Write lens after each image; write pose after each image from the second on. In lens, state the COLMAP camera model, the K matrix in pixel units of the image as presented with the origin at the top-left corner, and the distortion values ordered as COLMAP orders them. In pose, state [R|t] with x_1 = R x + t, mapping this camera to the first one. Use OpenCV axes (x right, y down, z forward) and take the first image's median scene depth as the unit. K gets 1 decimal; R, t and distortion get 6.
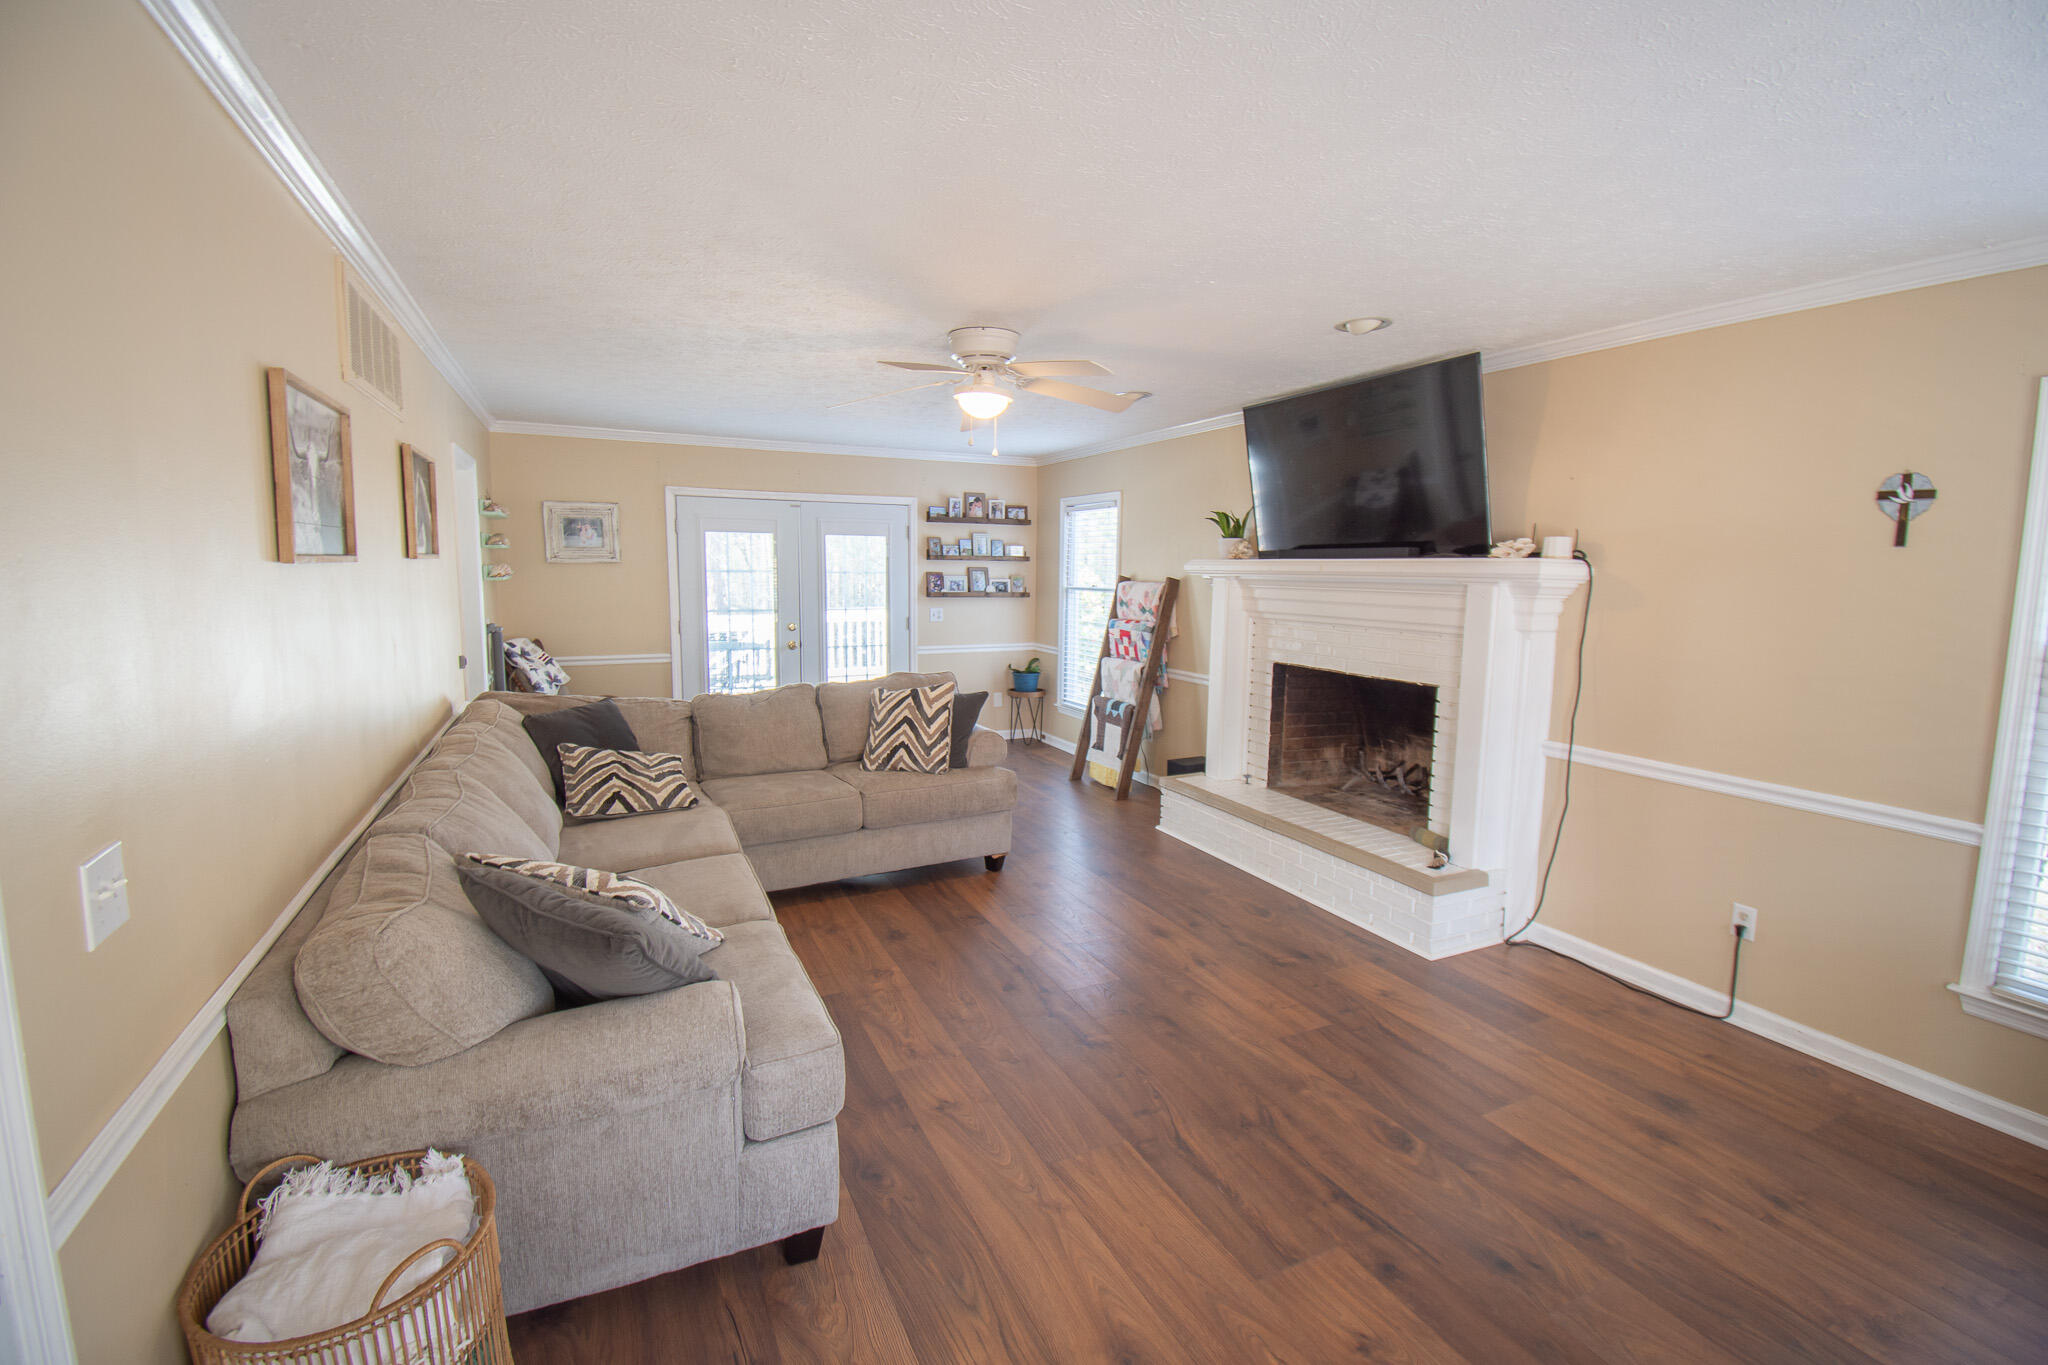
lens RADIAL K [[890.5, 0, 1026.1], [0, 890.5, 669.1], [0, 0, 1]] dist [0.019939, -0.026004]
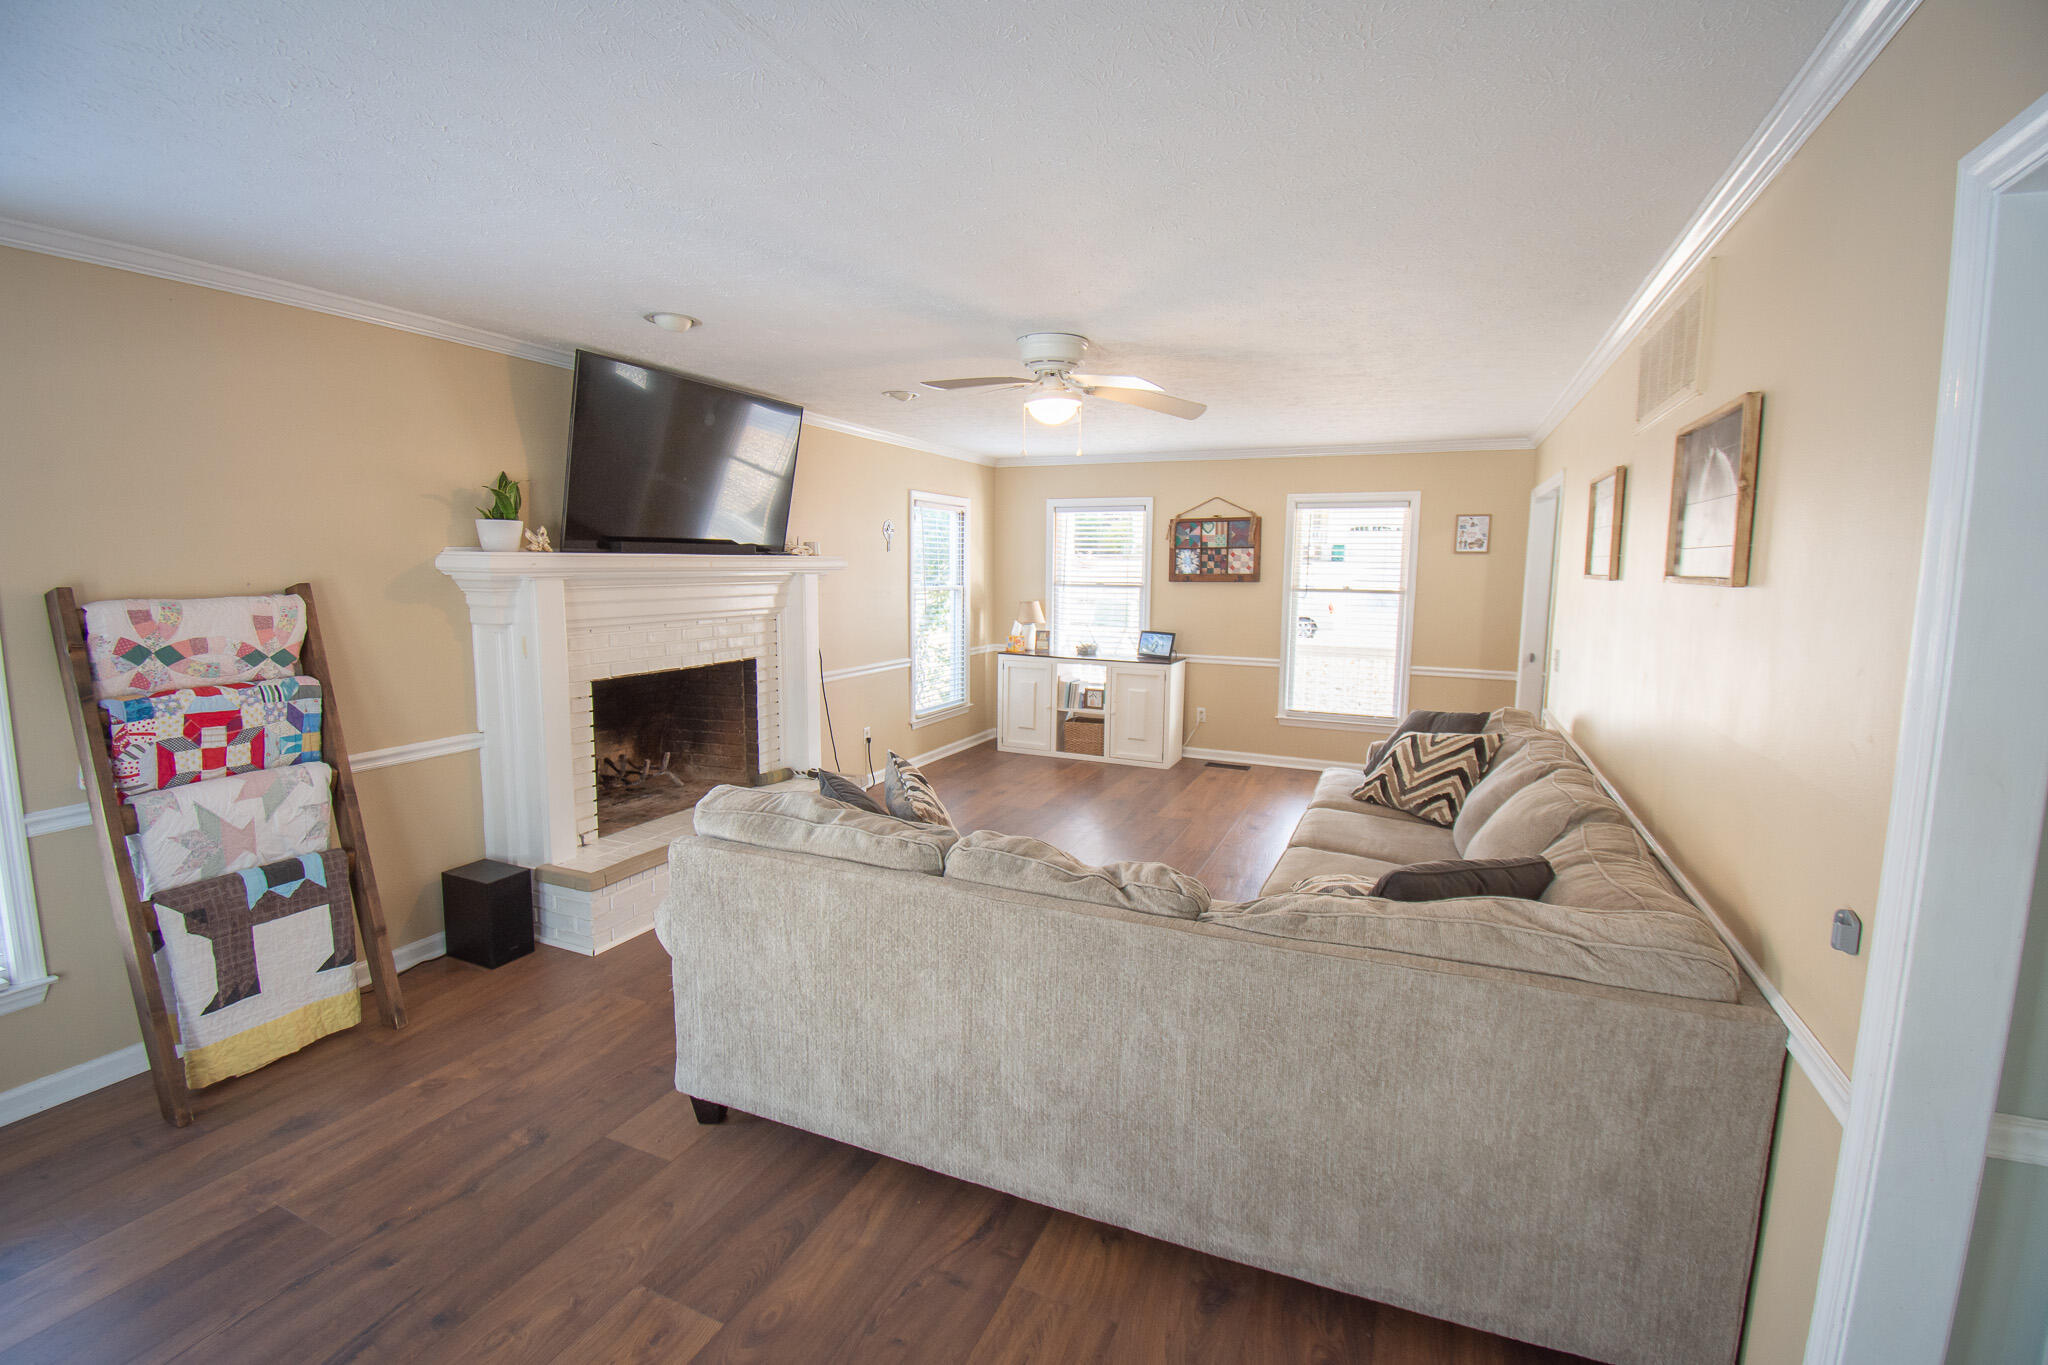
lens RADIAL K [[890.5, 0, 1026.1], [0, 890.5, 669.1], [0, 0, 1]] dist [0.019939, -0.026004]
pose [[-0.645986, -0.108240, 0.755637, -0.479086], [0.071726, 0.976910, 0.201253, -0.125271], [-0.759972, 0.184205, -0.623306, 0.990457]]
